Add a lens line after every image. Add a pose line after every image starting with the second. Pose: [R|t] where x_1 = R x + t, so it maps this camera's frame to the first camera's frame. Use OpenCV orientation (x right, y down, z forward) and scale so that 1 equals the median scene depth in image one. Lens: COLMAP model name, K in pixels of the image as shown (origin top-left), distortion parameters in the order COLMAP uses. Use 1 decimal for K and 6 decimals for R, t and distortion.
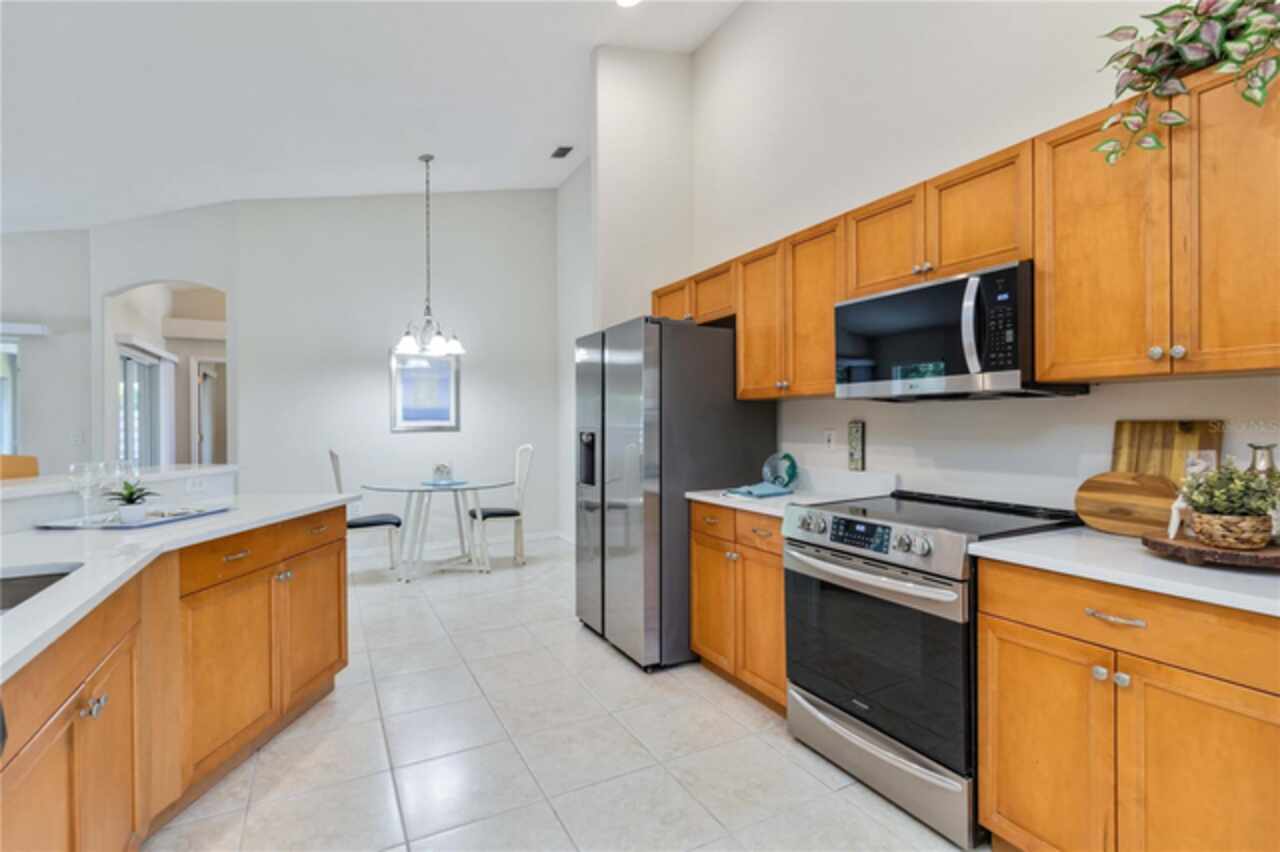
lens RADIAL K [[601.4, 0, 636.2], [0, 601.4, 424.5], [0, 0, 1]] dist [0.007132, 0.000652]
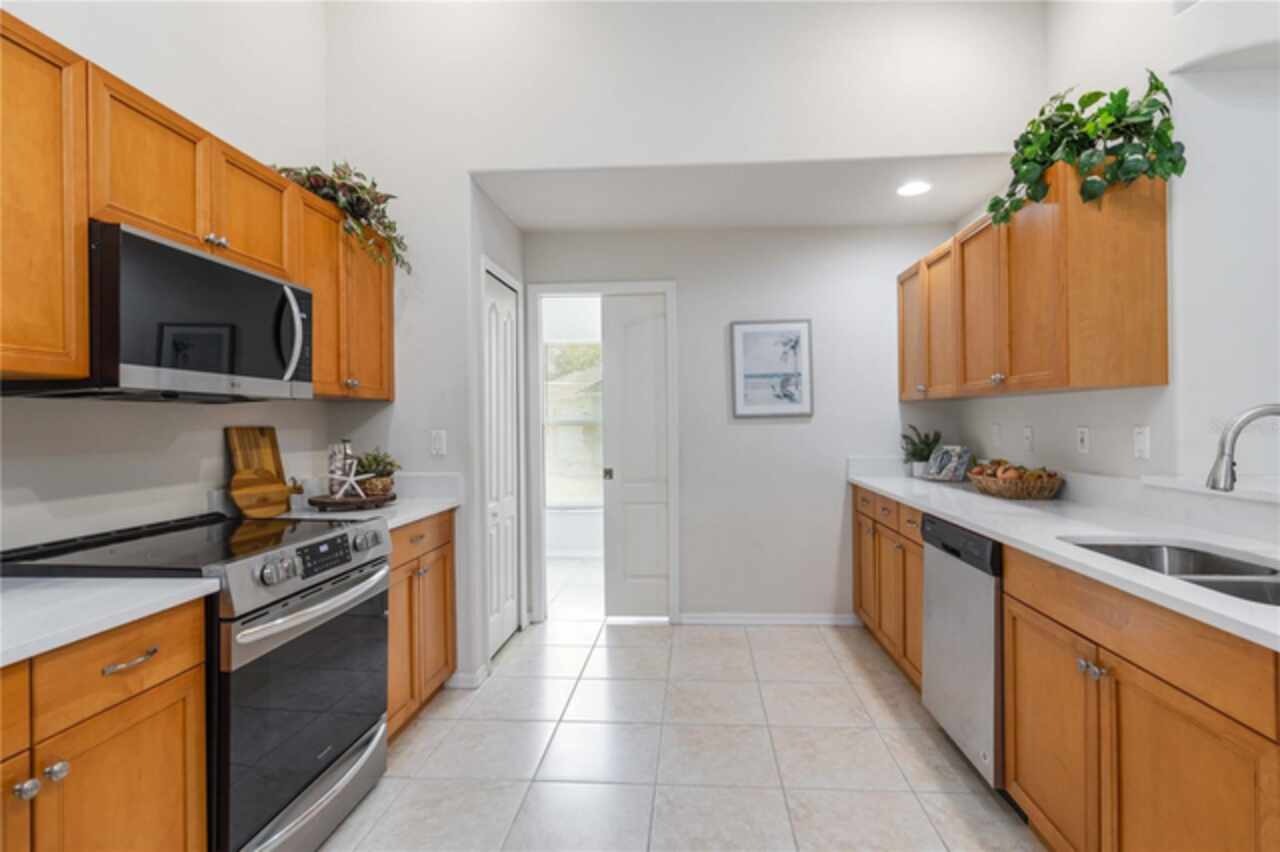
lens RADIAL K [[601.4, 0, 632.6], [0, 601.4, 418.8], [0, 0, 1]] dist [0.007132, 0.000652]
pose [[-0.845183, 0.018940, 0.534141, -0.458024], [0.017583, 0.999816, -0.007632, -0.000946], [-0.534188, 0.002942, -0.845361, 1.441163]]
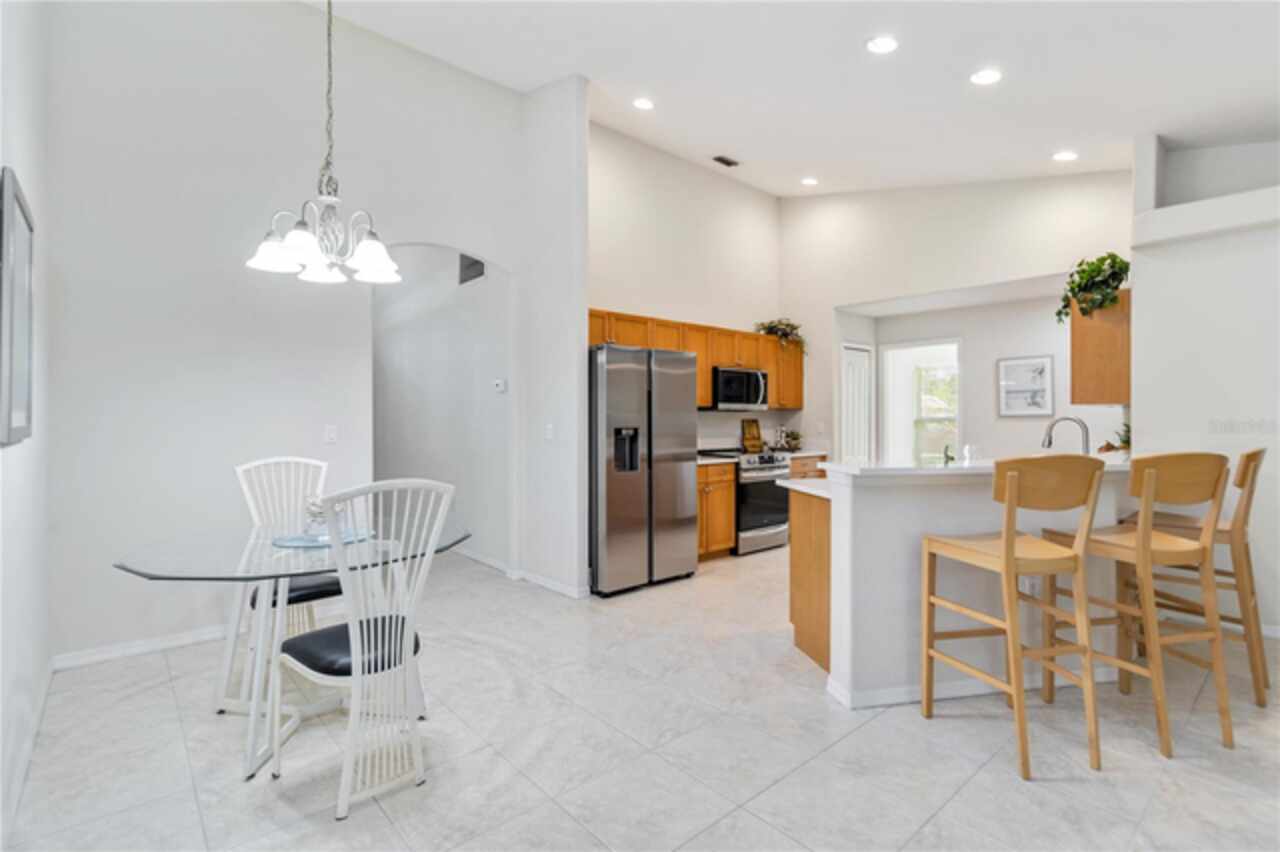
lens RADIAL K [[601.4, 0, 647.5], [0, 601.4, 429.6], [0, 0, 1]] dist [0.007132, 0.000652]
pose [[-0.235624, -0.010330, 0.971789, -2.124104], [0.004299, 0.999923, 0.011671, 0.006568], [-0.971835, 0.006928, -0.235561, 2.107008]]
